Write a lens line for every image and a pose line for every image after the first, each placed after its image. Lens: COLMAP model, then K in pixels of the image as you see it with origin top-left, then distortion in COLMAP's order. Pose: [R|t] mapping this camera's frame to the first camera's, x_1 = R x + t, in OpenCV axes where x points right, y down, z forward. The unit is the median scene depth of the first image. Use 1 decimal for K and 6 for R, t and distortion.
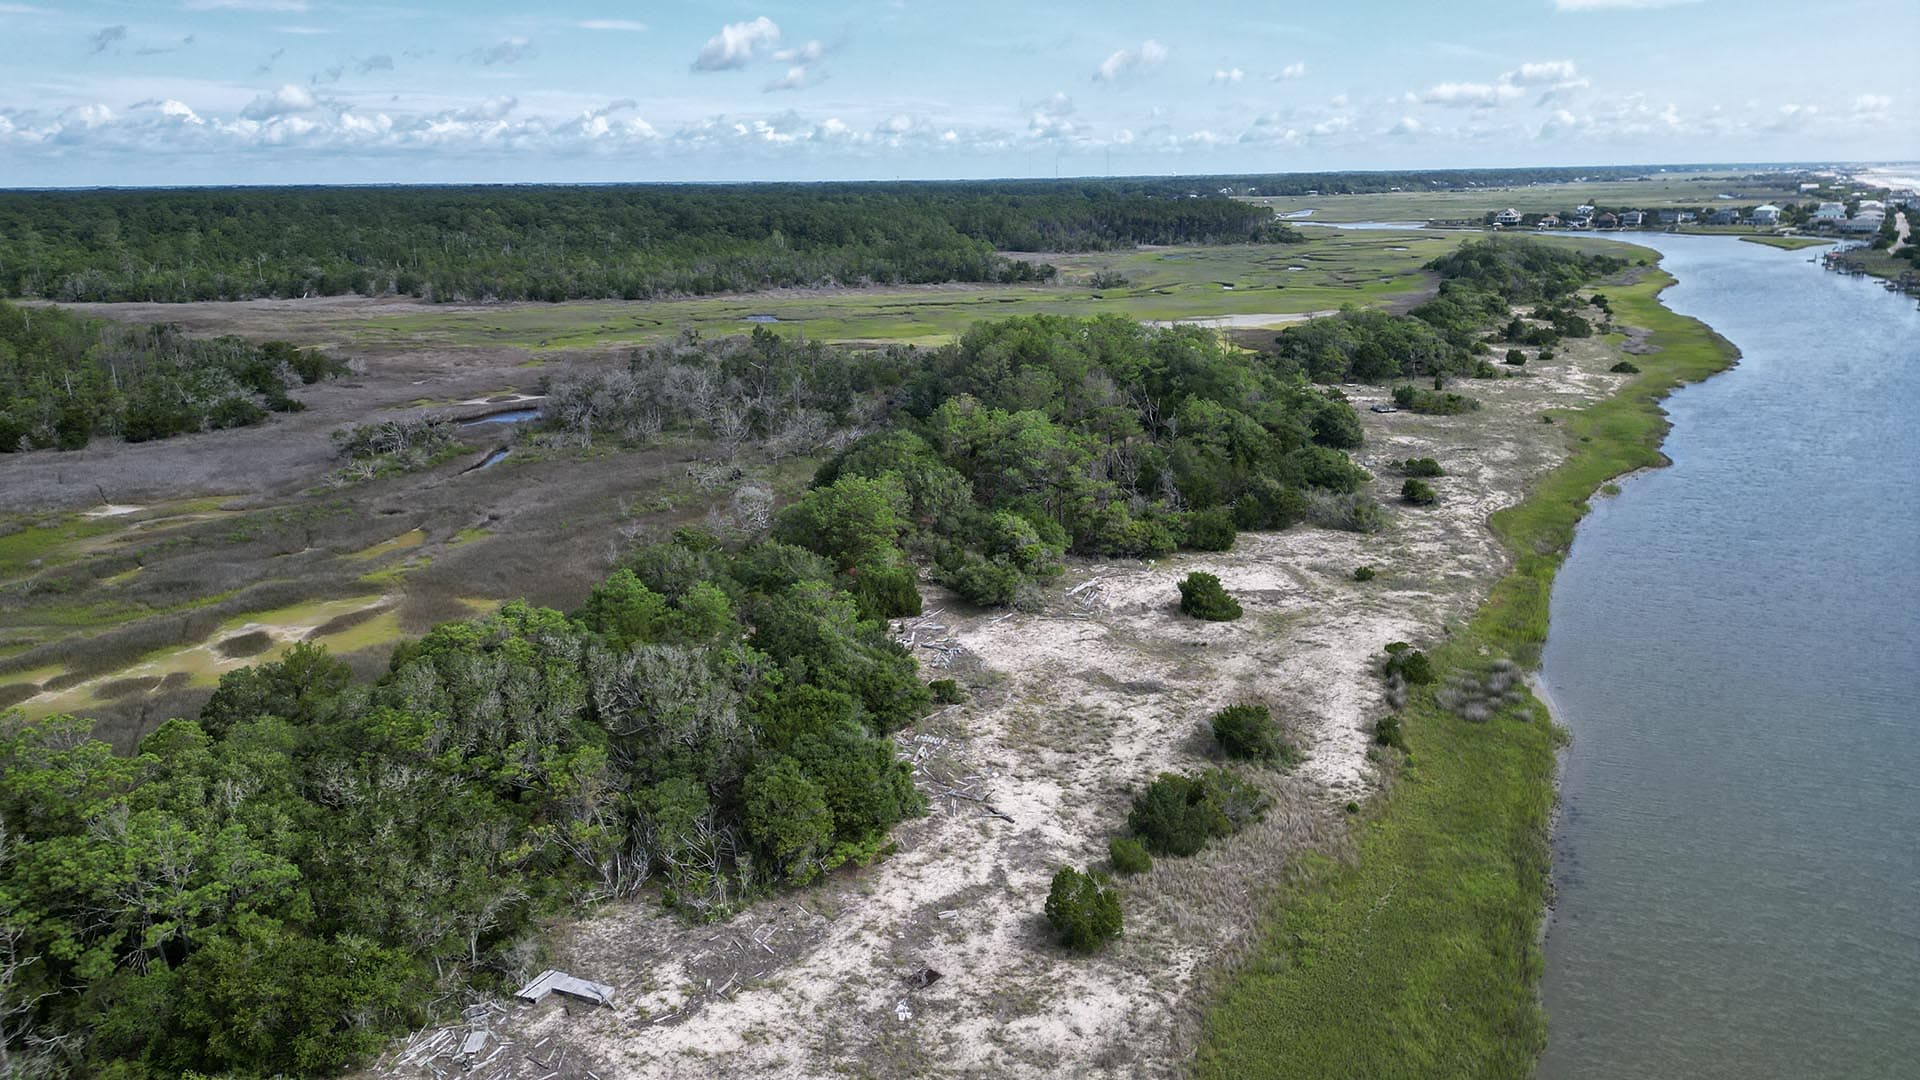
lens RADIAL K [[1334.0, 0, 965.4], [0, 1334.0, 532.2], [0, 0, 1]] dist [0.091539, -0.097740]
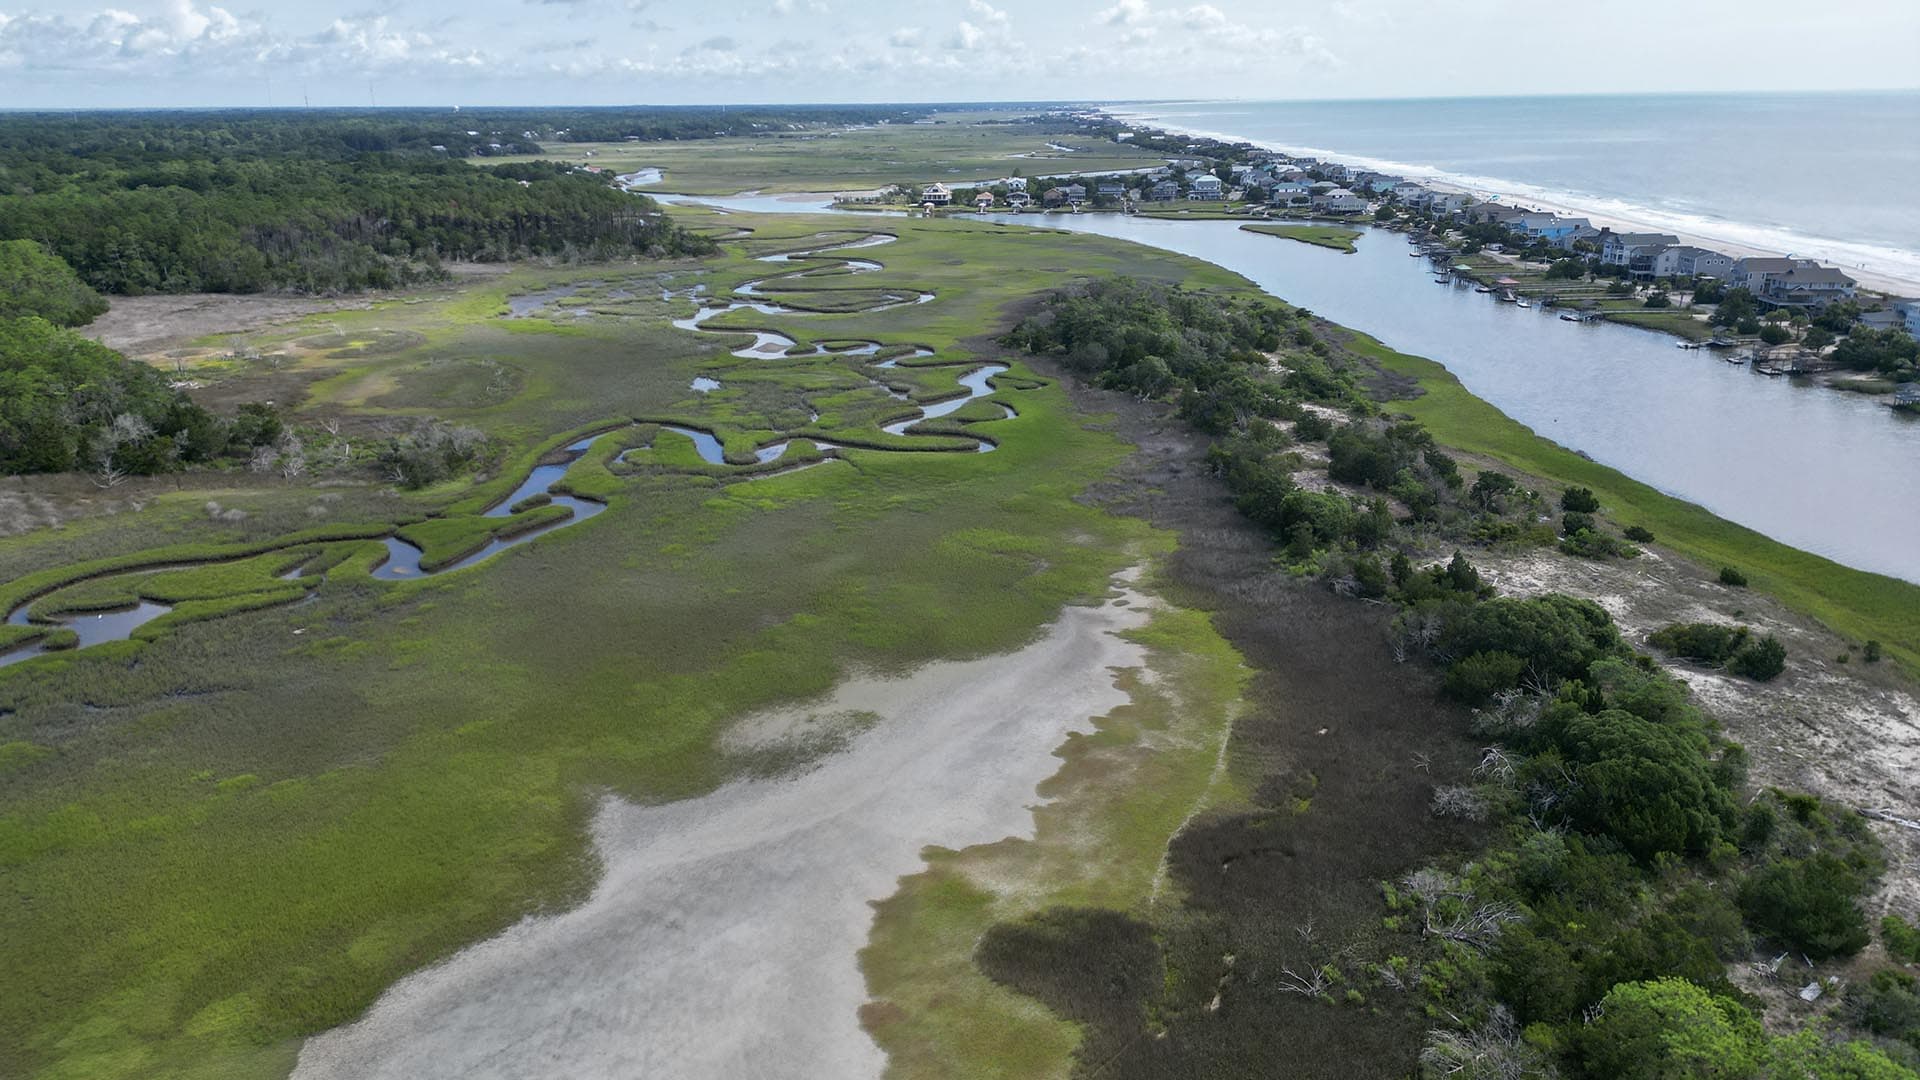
lens RADIAL K [[1320.4, 0, 960.0], [0, 1320.4, 540.0], [0, 0, 1]] dist [0.101733, -0.103817]
pose [[0.880438, -0.146821, 0.450857, 0.039479], [0.122492, 0.989004, 0.082863, -0.111116], [-0.458066, -0.017729, 0.888742, 0.349889]]
